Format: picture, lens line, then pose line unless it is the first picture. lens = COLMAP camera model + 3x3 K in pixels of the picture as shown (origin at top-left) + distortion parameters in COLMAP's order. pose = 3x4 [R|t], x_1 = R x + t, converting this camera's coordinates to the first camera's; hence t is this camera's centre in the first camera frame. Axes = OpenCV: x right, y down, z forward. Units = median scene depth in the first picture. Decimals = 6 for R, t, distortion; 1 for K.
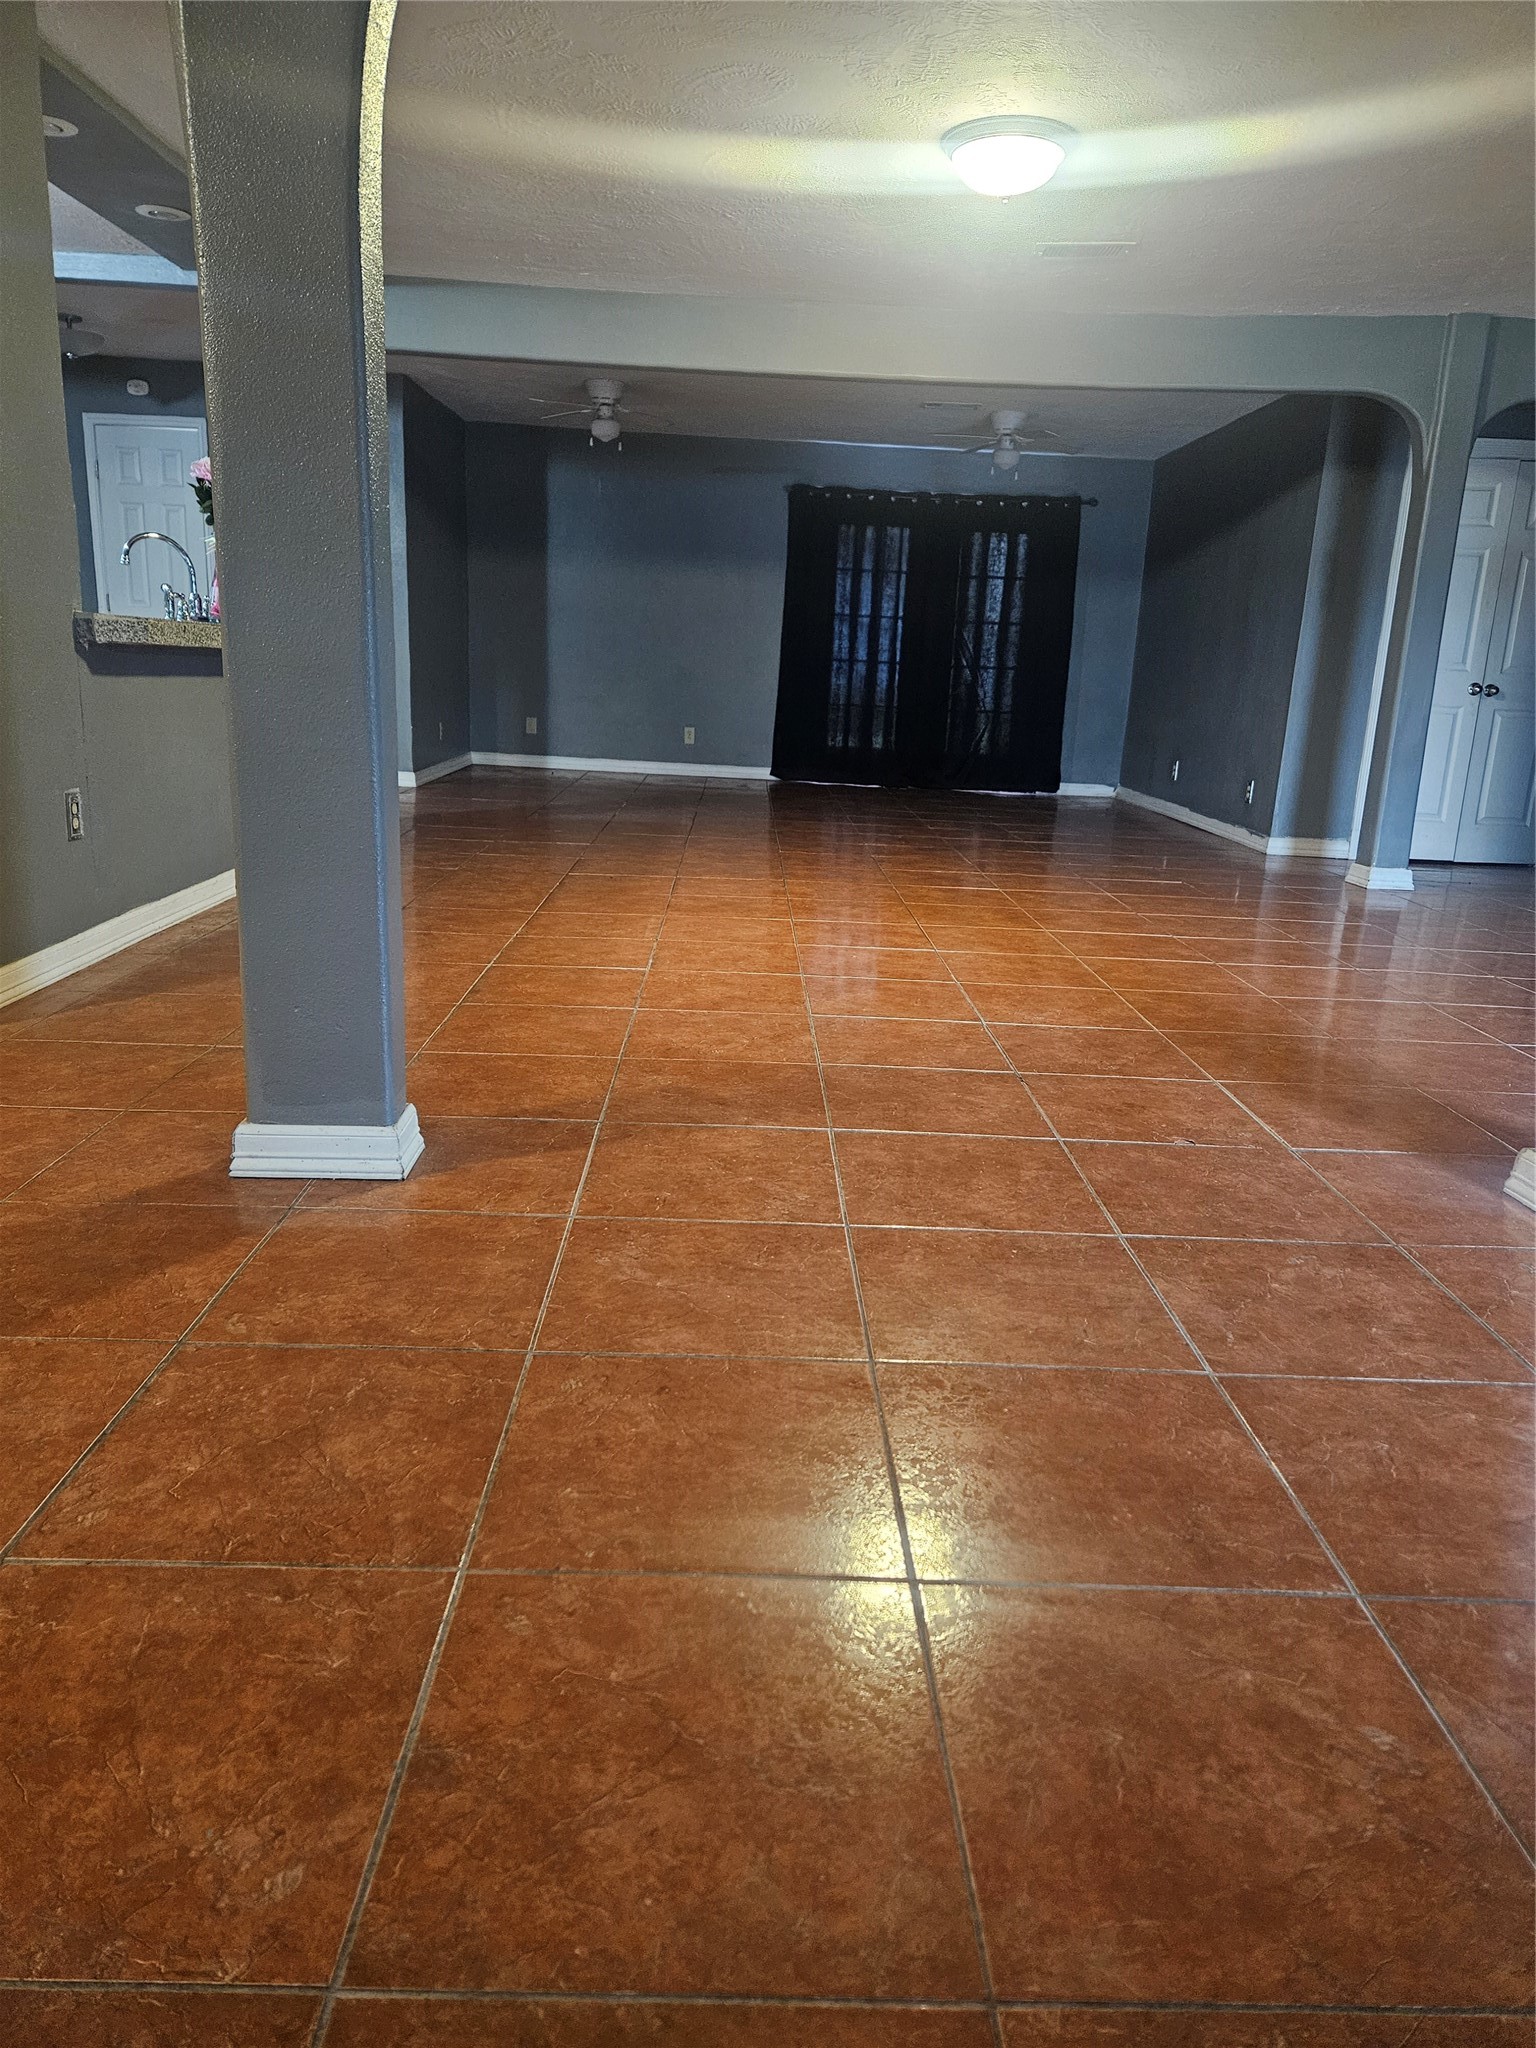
lens RADIAL K [[1377.3, 0, 756.9], [0, 1377.3, 1027.6], [0, 0, 1]] dist [0.066445, -0.006453]
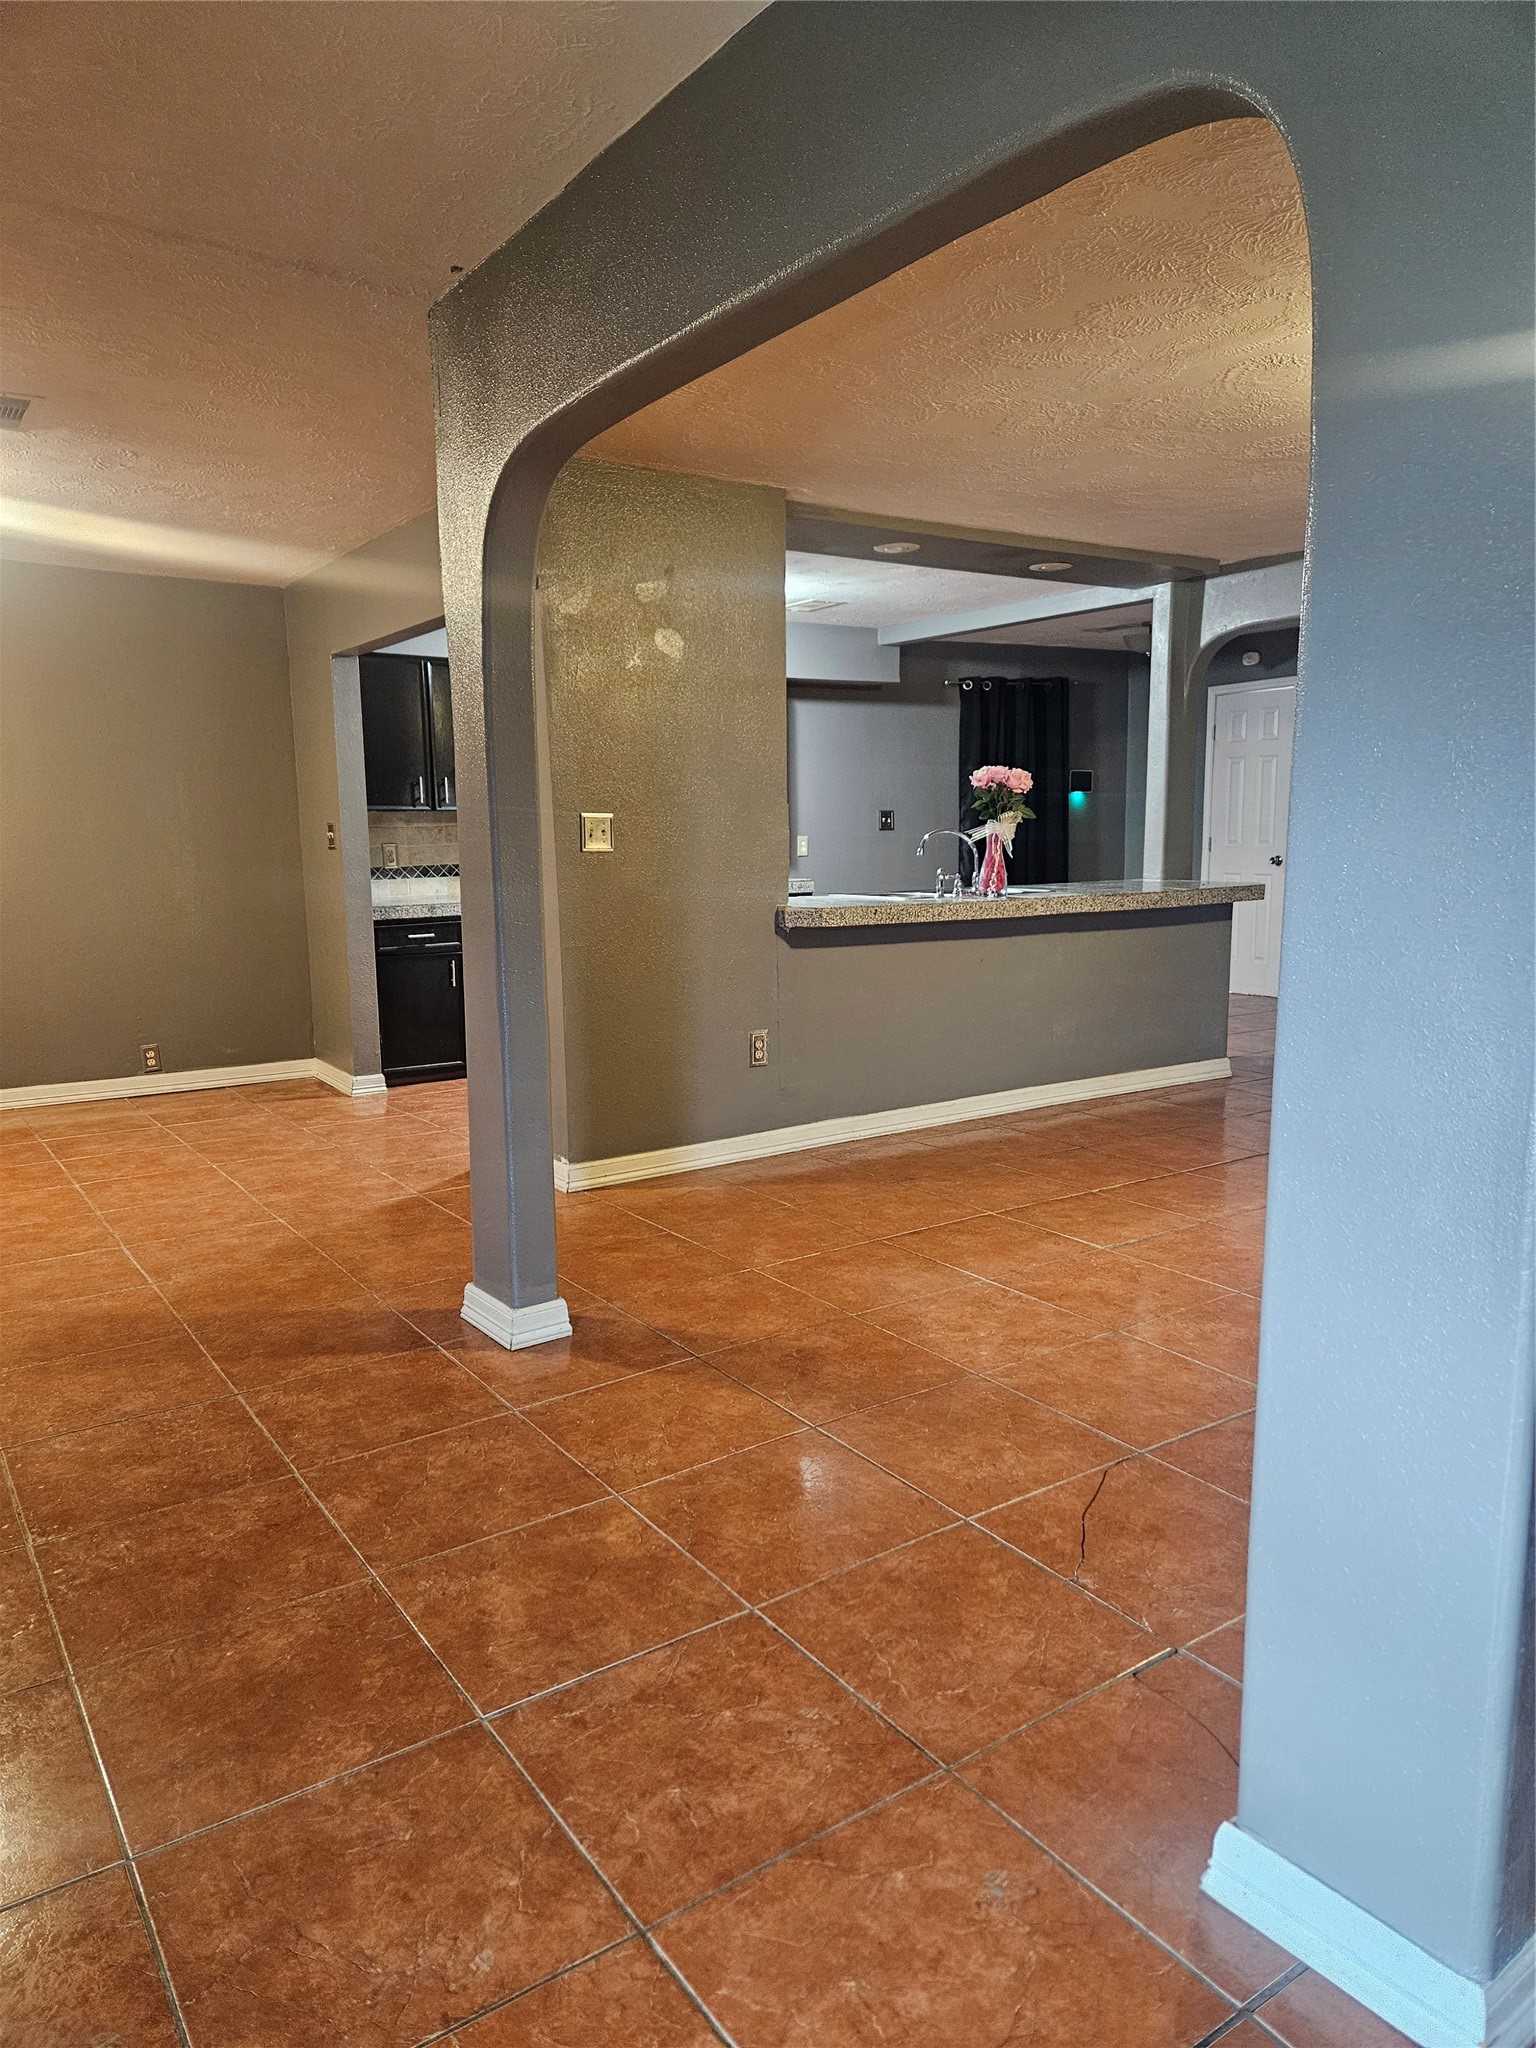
lens RADIAL K [[1377.3, 0, 778.1], [0, 1377.3, 1016.3], [0, 0, 1]] dist [0.066445, -0.006453]
pose [[0.556690, 0.071329, -0.827652, 1.054120], [-0.179636, 0.983070, -0.036103, -0.224409], [0.811065, 0.168774, 0.560079, 0.408943]]
